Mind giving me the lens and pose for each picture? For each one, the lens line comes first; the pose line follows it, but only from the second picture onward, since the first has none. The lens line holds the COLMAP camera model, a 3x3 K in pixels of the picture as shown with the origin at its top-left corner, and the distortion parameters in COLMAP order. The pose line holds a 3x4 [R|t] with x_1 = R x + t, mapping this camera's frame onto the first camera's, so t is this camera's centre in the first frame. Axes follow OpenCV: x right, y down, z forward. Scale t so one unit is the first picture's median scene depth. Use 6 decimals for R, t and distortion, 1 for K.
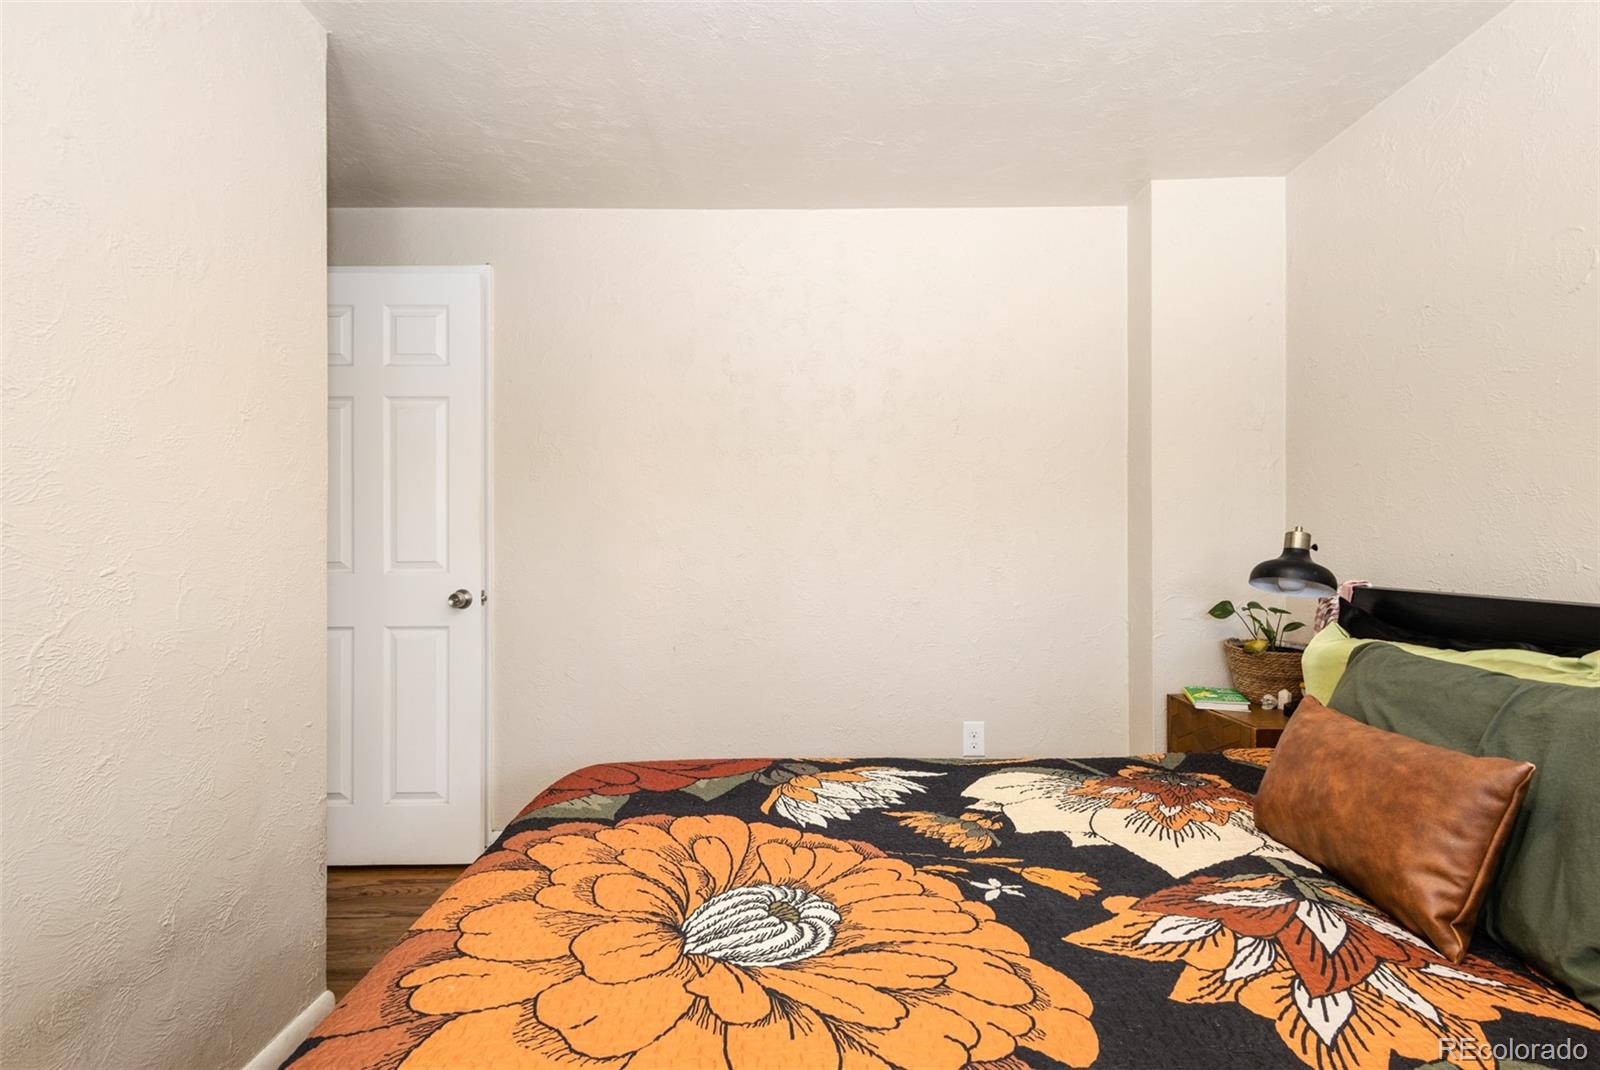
lens RADIAL K [[738.2, 0, 791.3], [0, 738.2, 537.5], [0, 0, 1]] dist [0.008691, 0.000761]
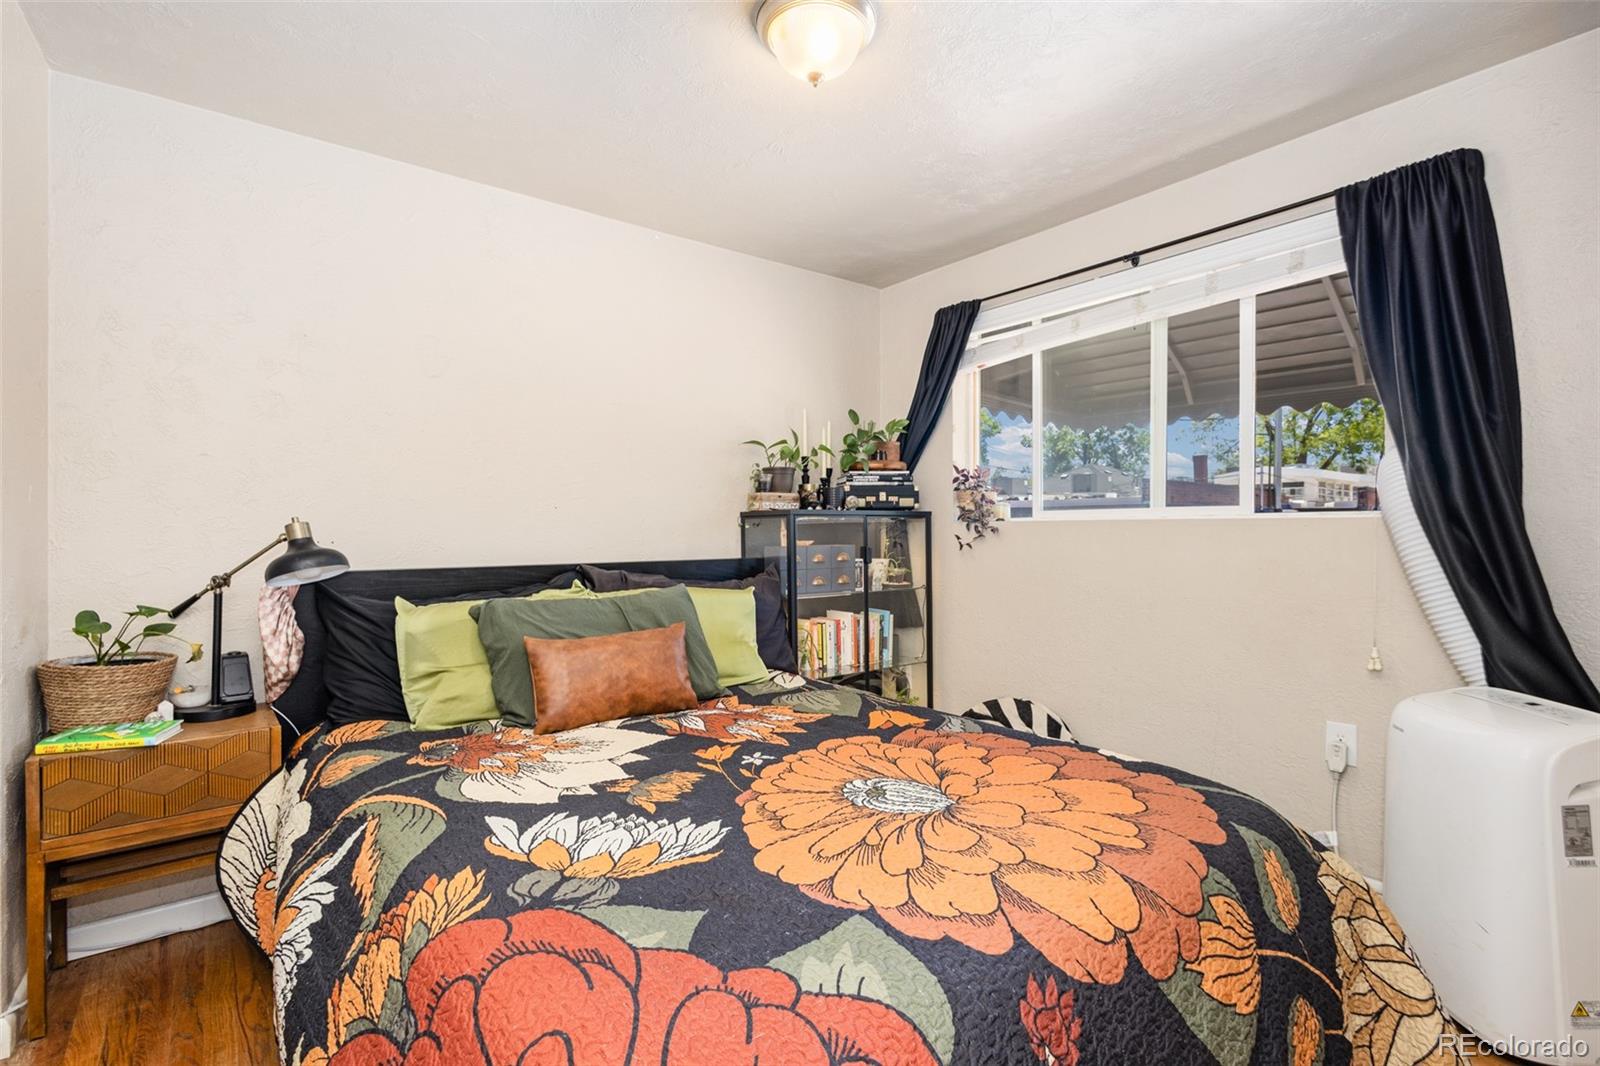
lens RADIAL K [[738.2, 0, 791.6], [0, 738.2, 536.0], [0, 0, 1]] dist [0.008691, 0.000761]
pose [[-0.612153, 0.003001, 0.790733, -0.785635], [-0.000083, 0.999993, -0.003859, 0.020491], [-0.790739, -0.002428, -0.612149, 1.529758]]
